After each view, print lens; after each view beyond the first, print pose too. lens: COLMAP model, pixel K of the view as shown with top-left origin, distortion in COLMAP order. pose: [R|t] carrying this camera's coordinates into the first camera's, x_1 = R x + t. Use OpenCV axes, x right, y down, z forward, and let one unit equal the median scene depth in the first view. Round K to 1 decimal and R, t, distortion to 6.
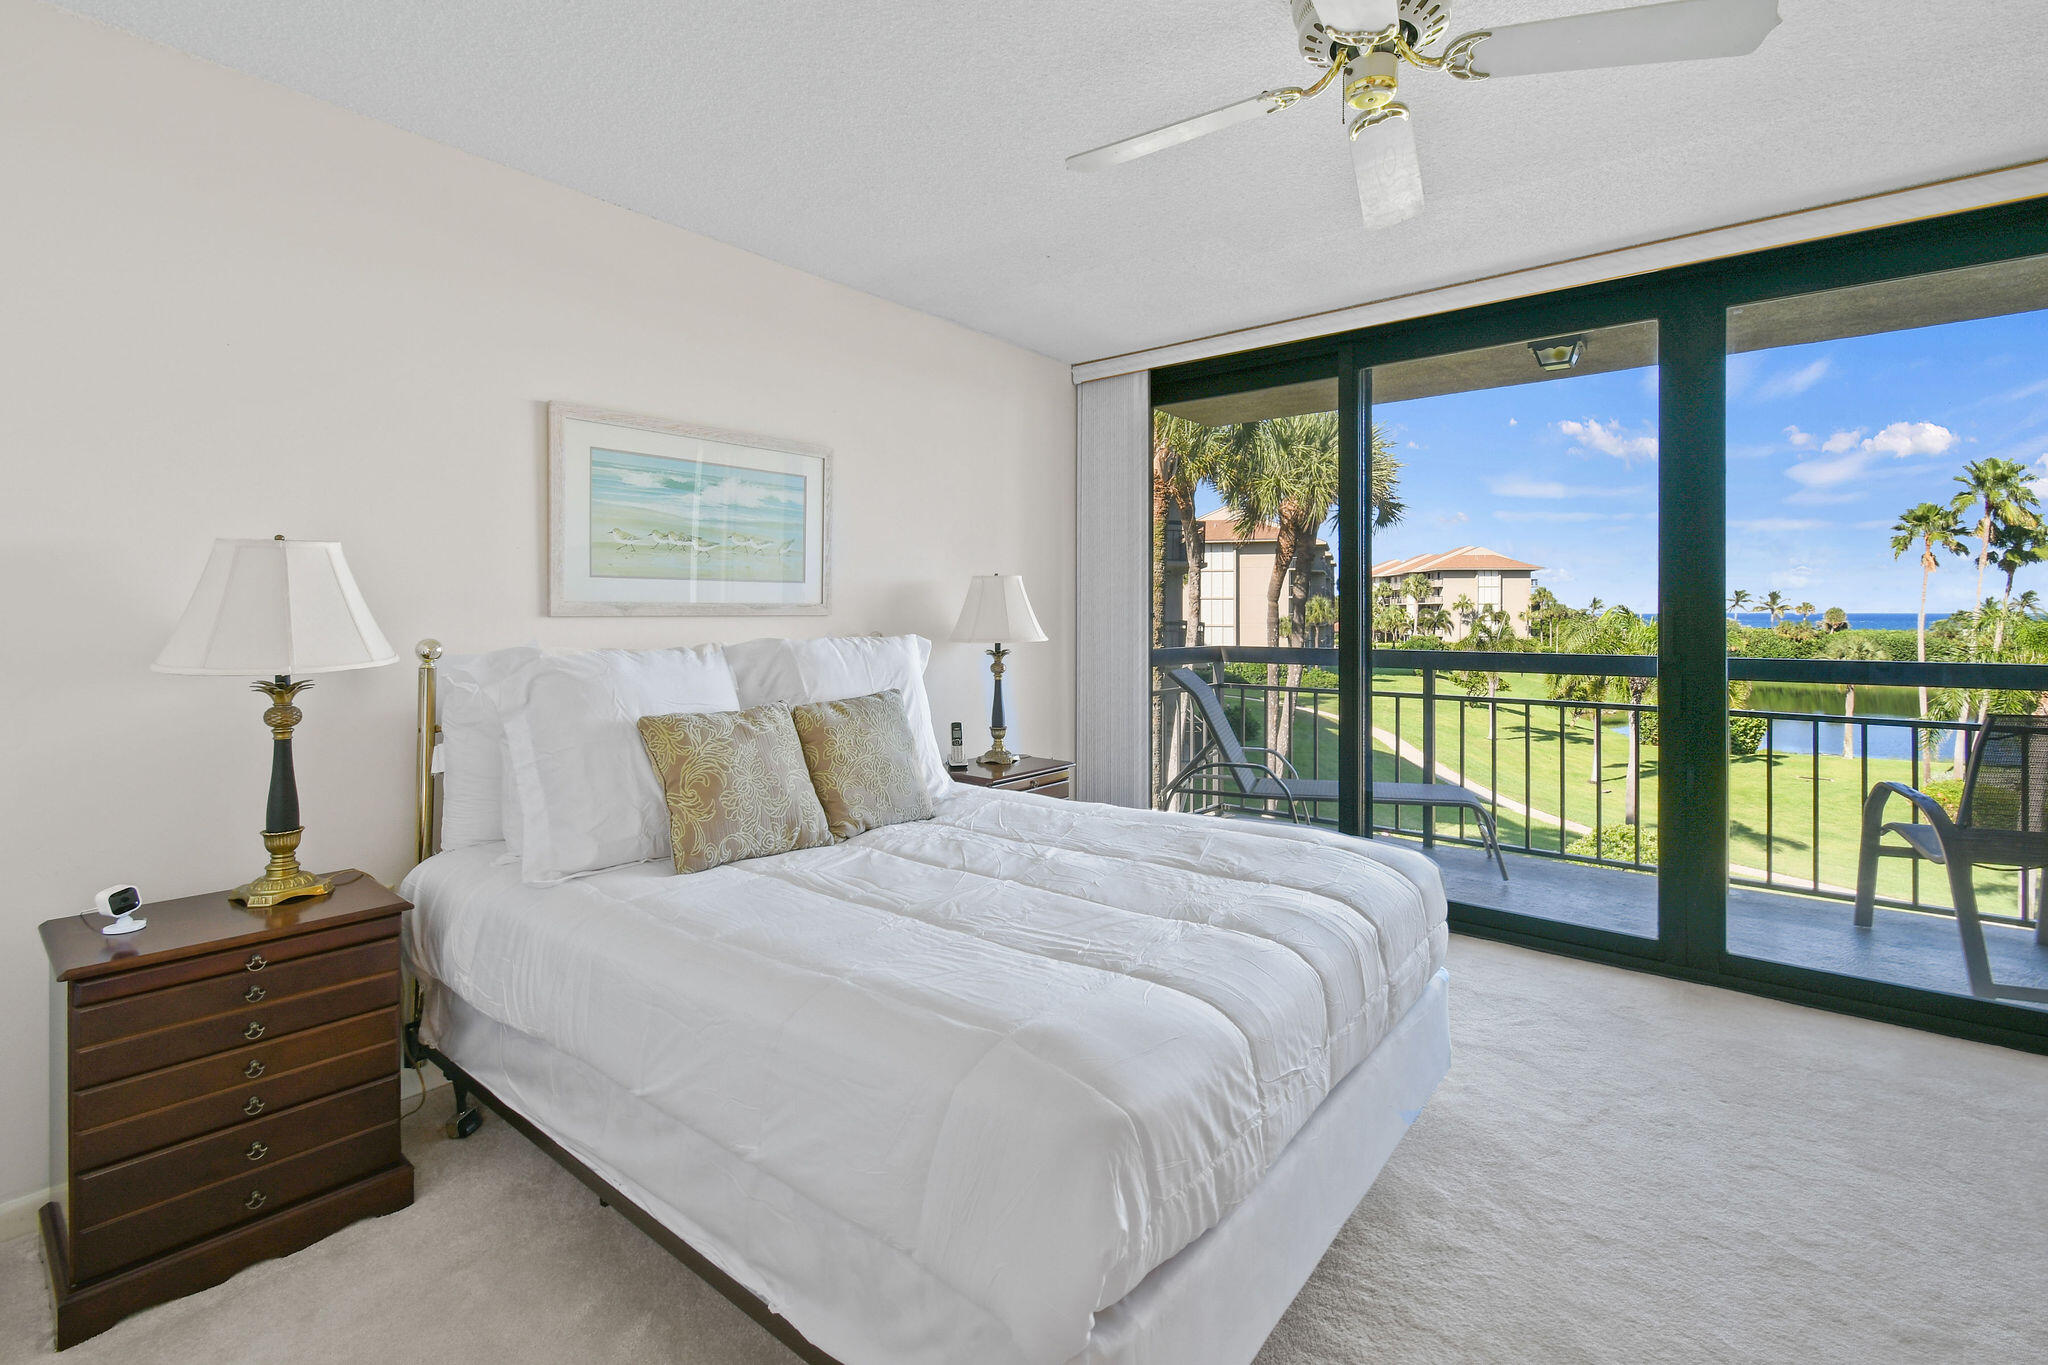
lens RADIAL K [[926.5, 0, 1025.7], [0, 926.5, 616.1], [0, 0, 1]] dist [0.000703, -0.000517]
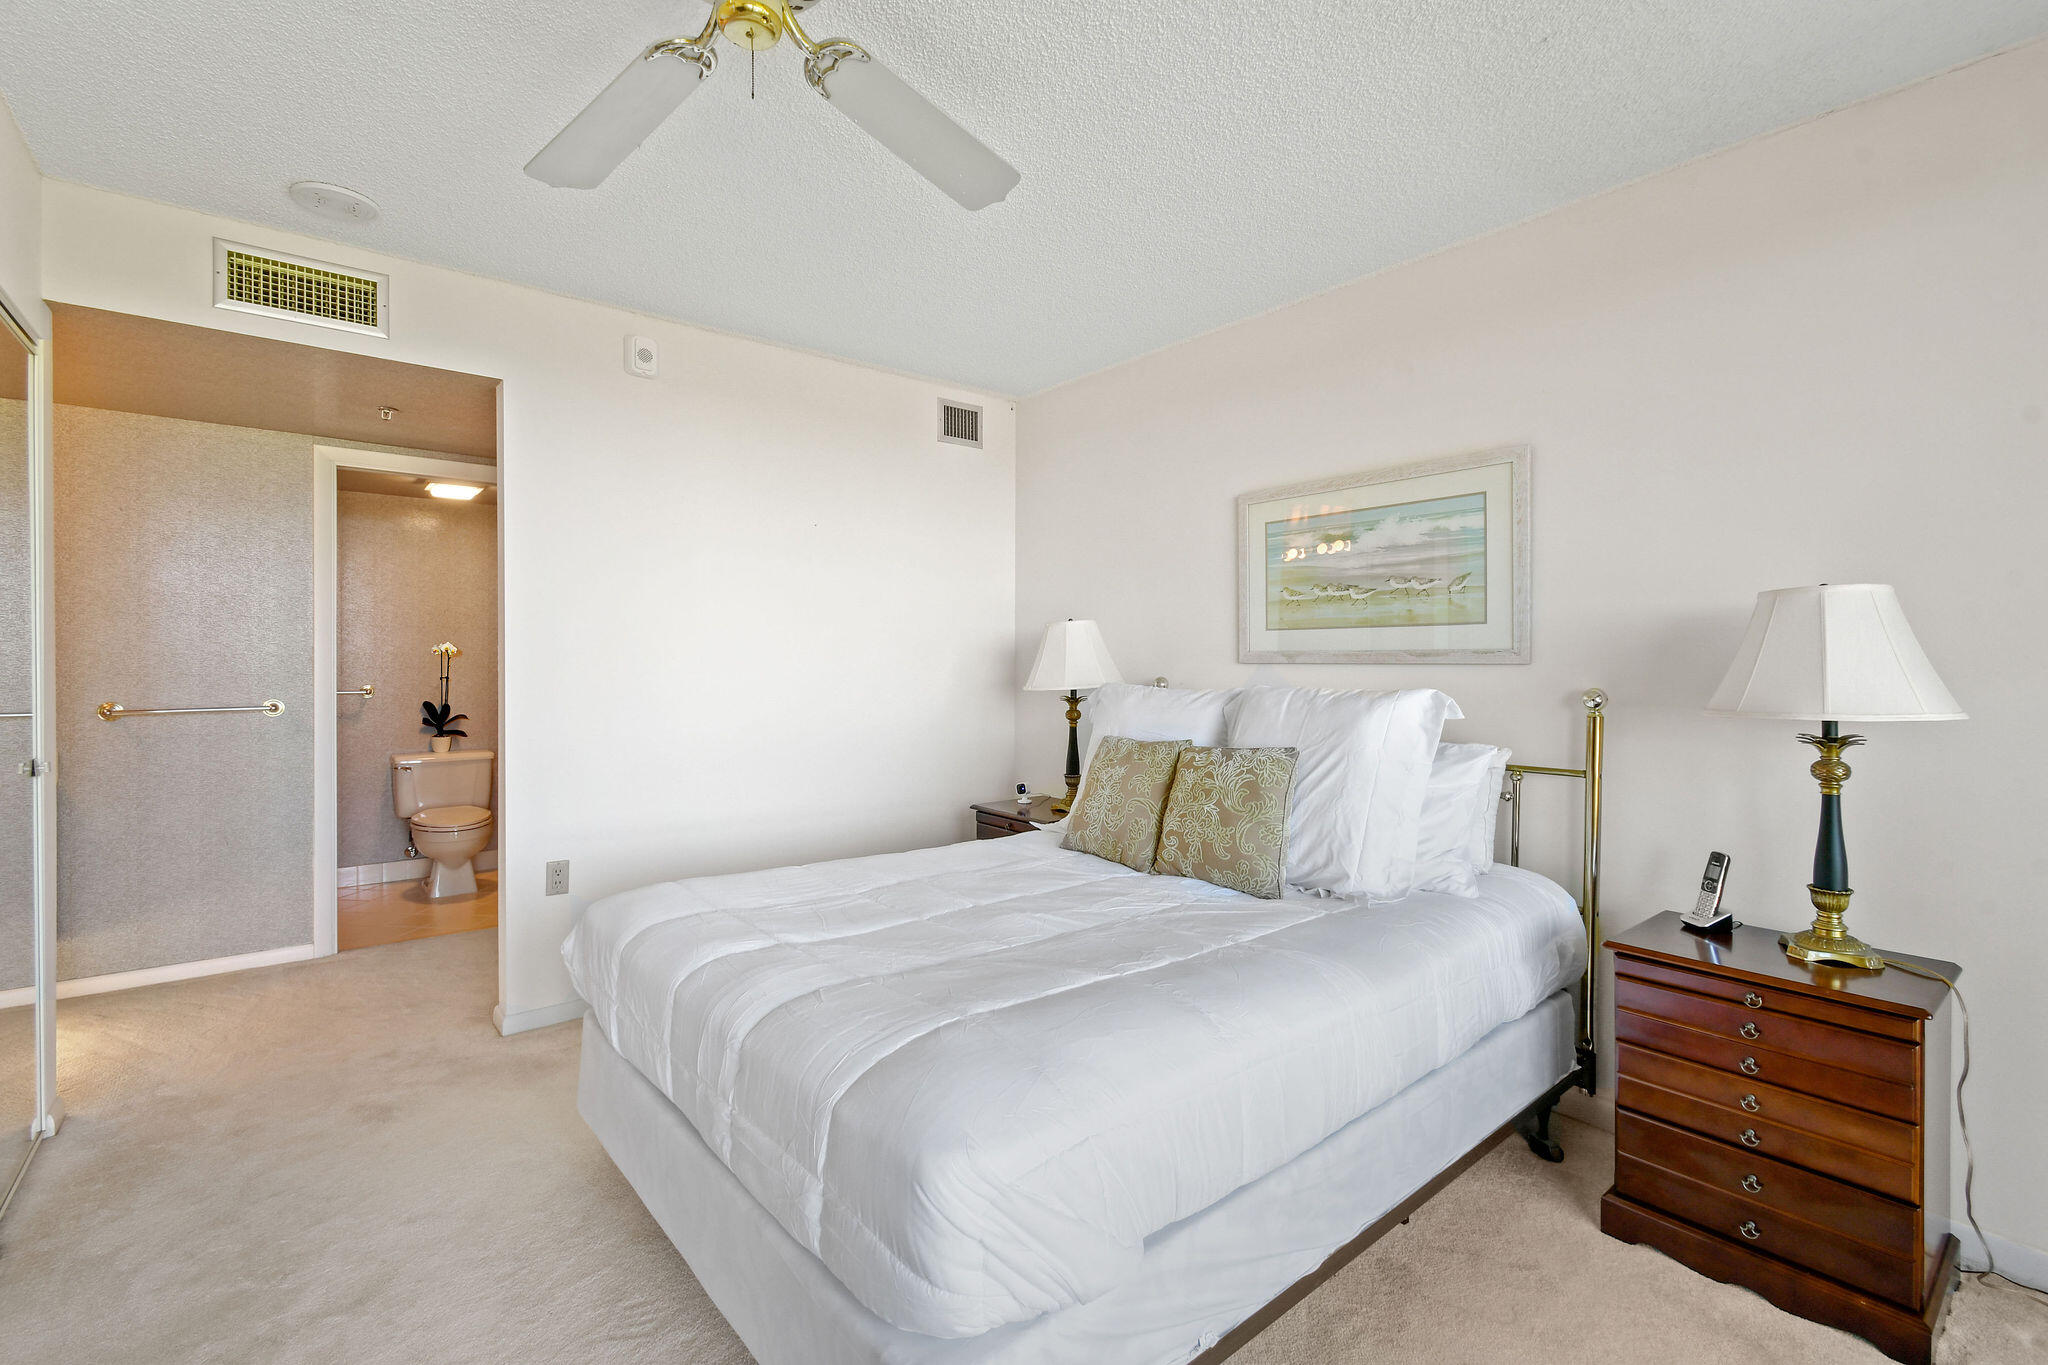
lens RADIAL K [[900.1, 0, 1032.3], [0, 900.1, 649.5], [0, 0, 1]] dist [-0.000755, -0.000409]
pose [[-0.189546, -0.013546, -0.981778, 0.630639], [-0.008952, 0.999887, -0.012067, -0.000506], [0.981831, 0.006502, -0.189646, 0.792177]]
